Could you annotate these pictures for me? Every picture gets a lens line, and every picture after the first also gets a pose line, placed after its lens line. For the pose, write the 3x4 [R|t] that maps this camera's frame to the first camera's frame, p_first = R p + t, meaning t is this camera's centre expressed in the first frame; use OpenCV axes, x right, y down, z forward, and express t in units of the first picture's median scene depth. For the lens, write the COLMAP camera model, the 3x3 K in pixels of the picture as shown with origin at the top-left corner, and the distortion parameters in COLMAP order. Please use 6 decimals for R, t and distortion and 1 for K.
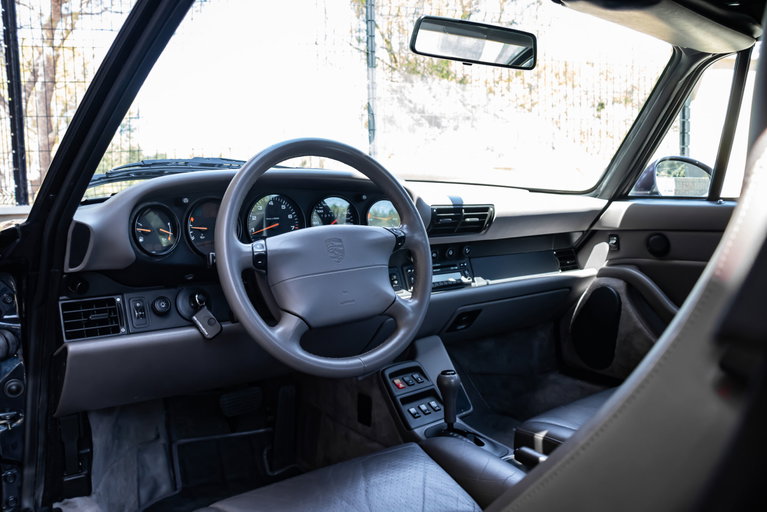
lens RADIAL K [[613.9, 0, 383.5], [0, 613.9, 256.0], [0, 0, 1]] dist [-0.040188, 0.001500]
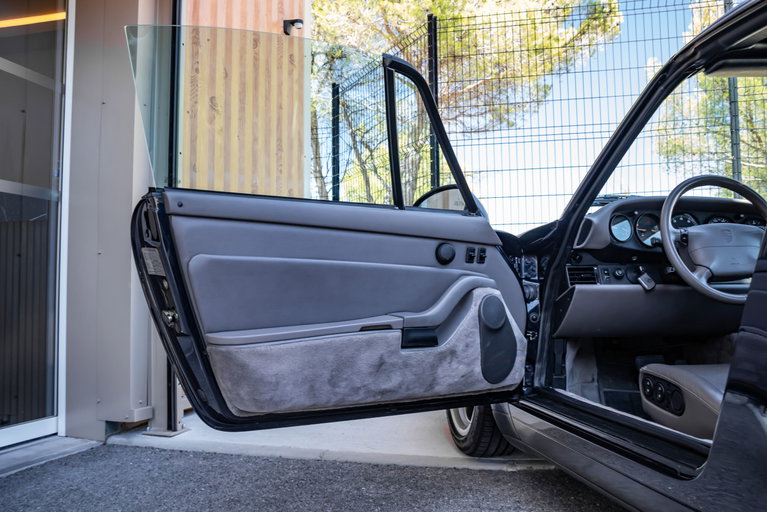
lens RADIAL K [[688.9, 0, 383.5], [0, 688.9, 256.0], [0, 0, 1]] dist [-0.152470, 0.156200]
pose [[0.880260, -0.005545, -0.474460, -0.037315], [-0.072513, 0.986614, -0.146063, 0.369076], [0.468919, 0.162978, 0.868074, -1.017404]]
